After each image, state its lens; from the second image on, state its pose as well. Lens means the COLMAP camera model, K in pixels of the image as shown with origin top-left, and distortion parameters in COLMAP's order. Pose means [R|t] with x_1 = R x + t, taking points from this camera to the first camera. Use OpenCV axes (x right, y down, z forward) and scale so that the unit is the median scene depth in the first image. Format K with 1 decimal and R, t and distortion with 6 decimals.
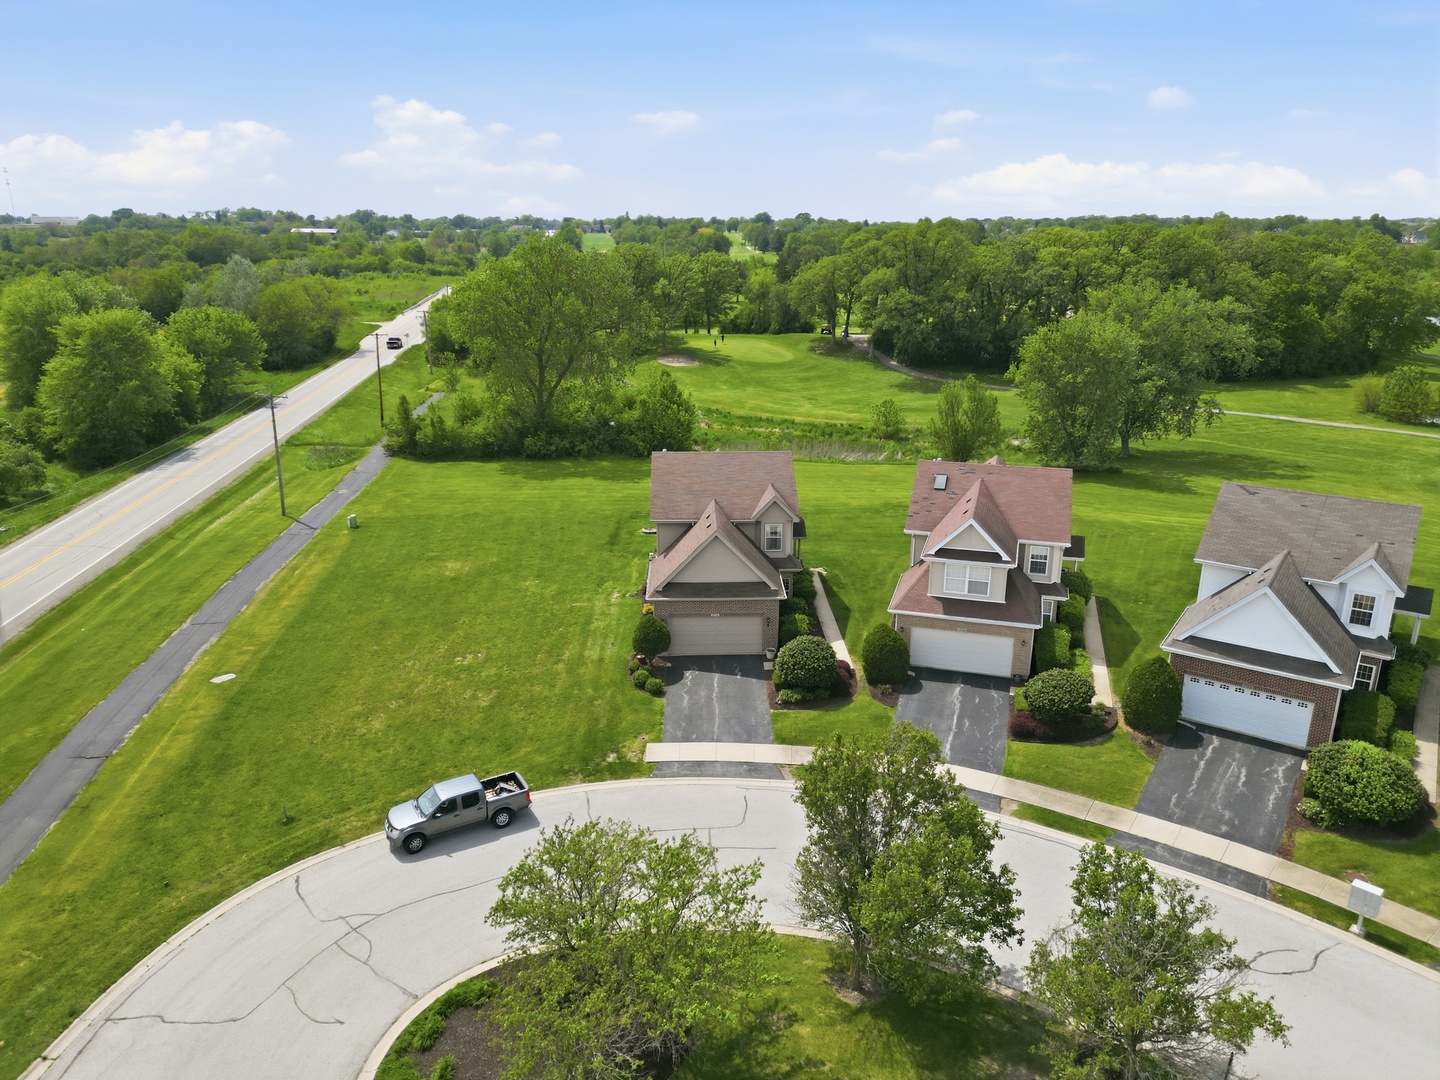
lens RADIAL K [[999.8, 0, 724.4], [0, 999.8, 539.8], [0, 0, 1]] dist [0.092115, -0.095622]
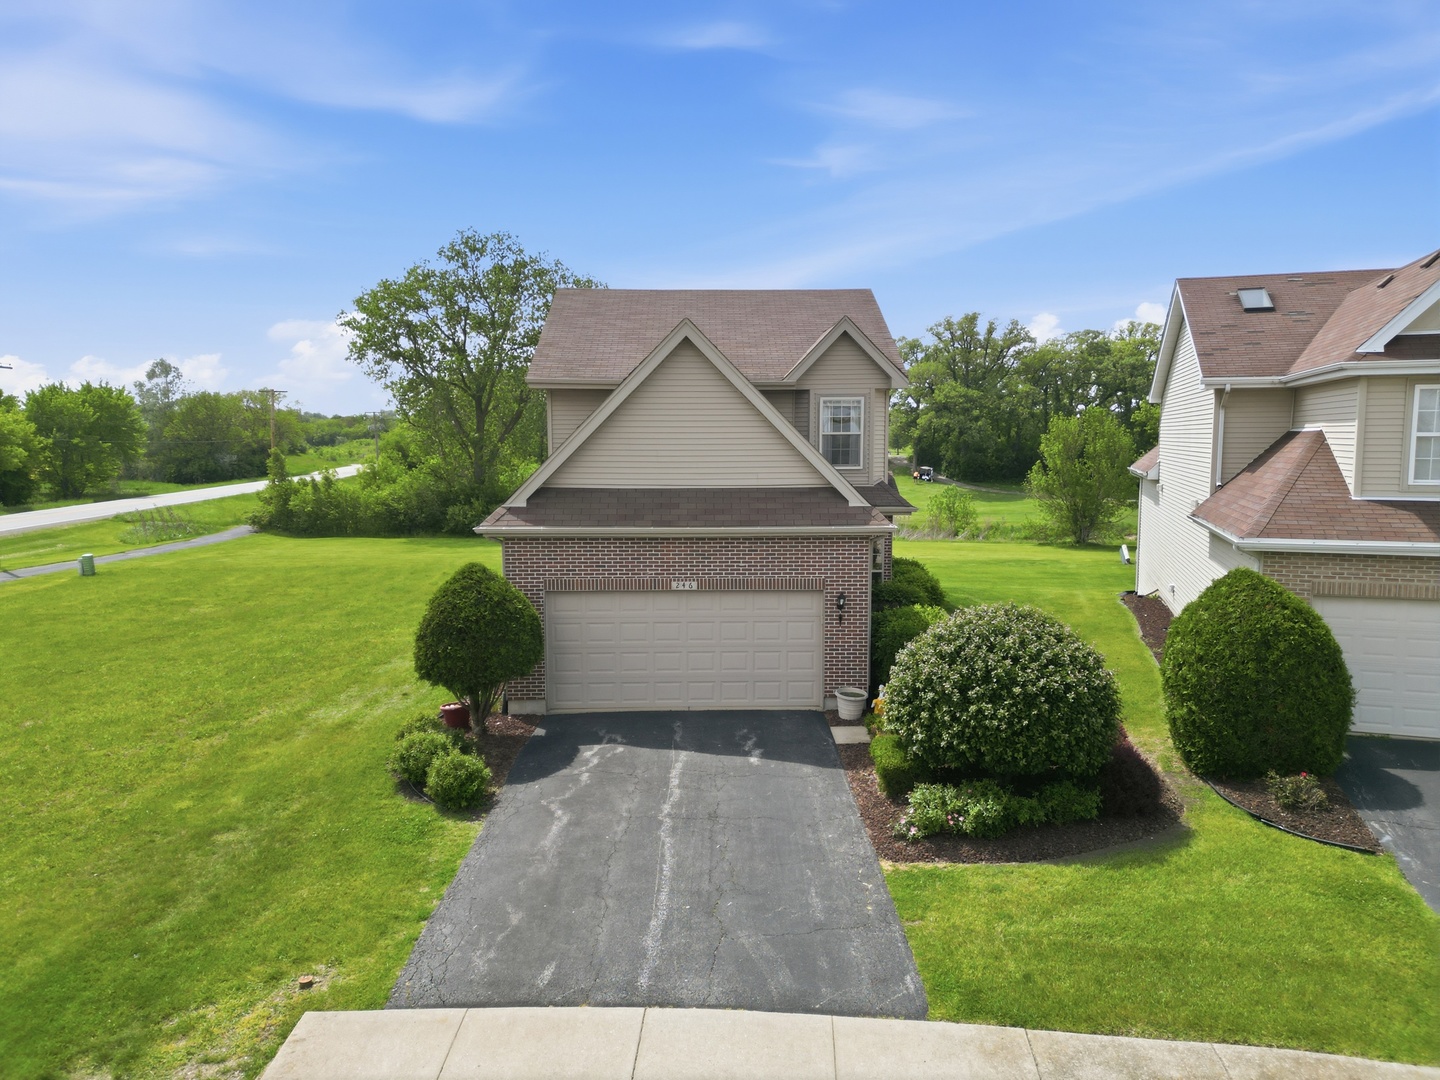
lens RADIAL K [[999.8, 0, 724.4], [0, 999.8, 539.8], [0, 0, 1]] dist [0.092115, -0.095622]
pose [[0.999868, -0.002232, -0.016108, 0.009795], [-0.001013, 0.980067, -0.198666, 0.126563], [0.016230, 0.198656, 0.979935, 0.660394]]
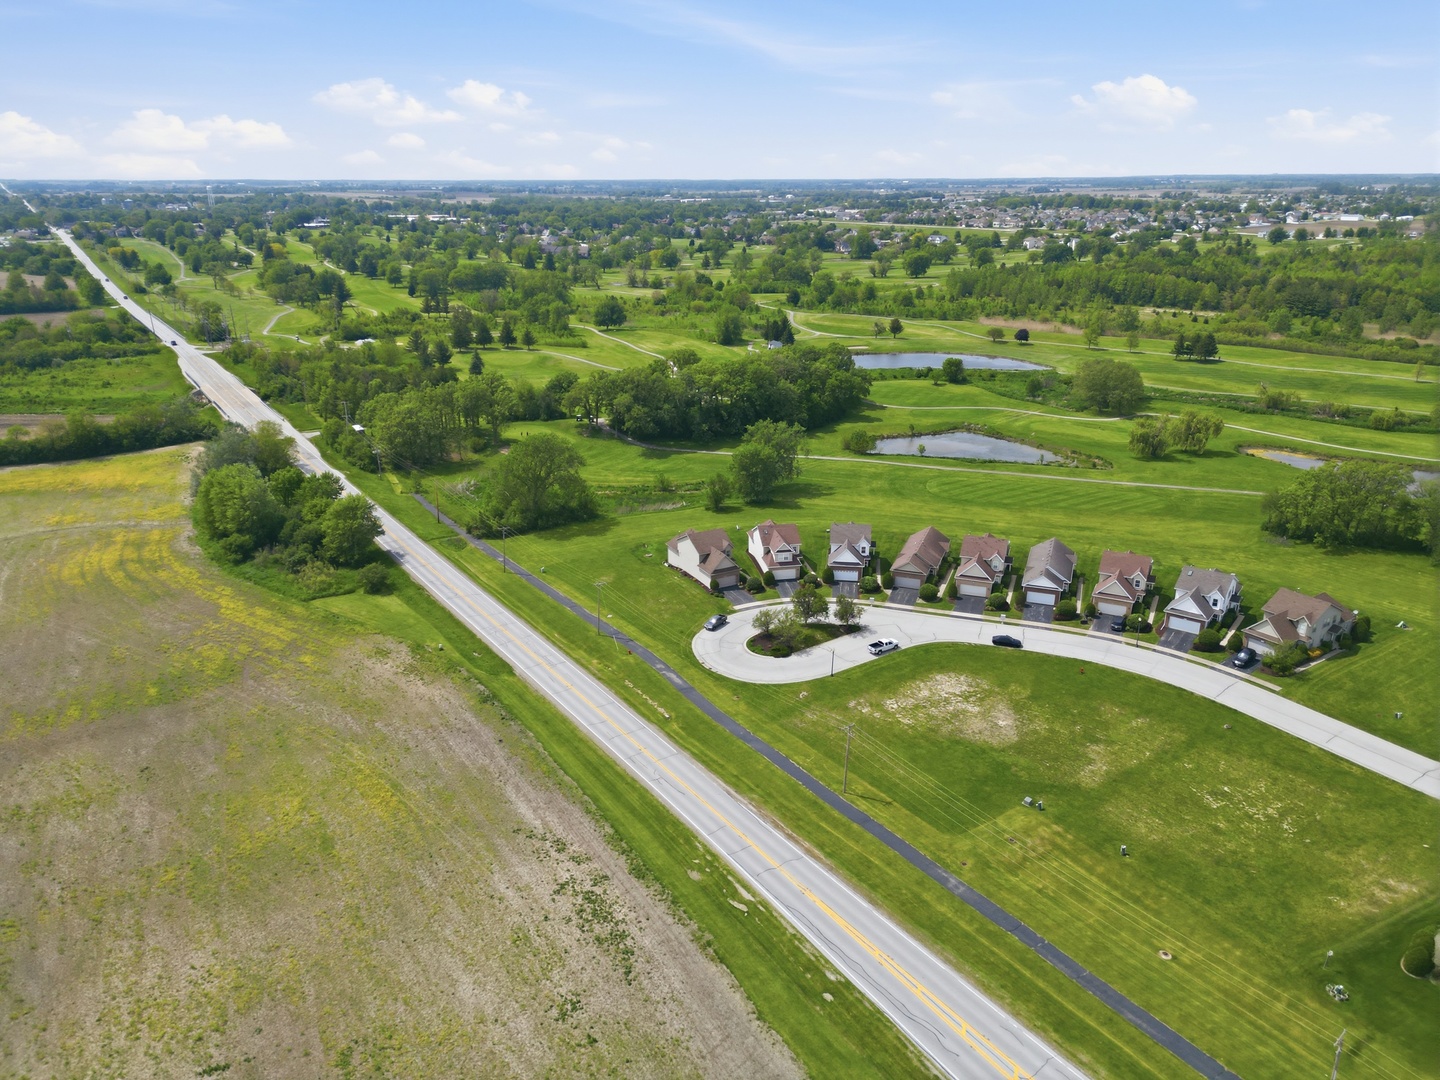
lens RADIAL K [[999.8, 0, 724.4], [0, 999.8, 539.8], [0, 0, 1]] dist [0.092115, -0.095622]
pose [[0.892354, -0.156756, 0.423239, -1.611662], [0.138773, 0.987615, 0.073199, -0.344690], [-0.429472, -0.006585, 0.903056, -2.460922]]
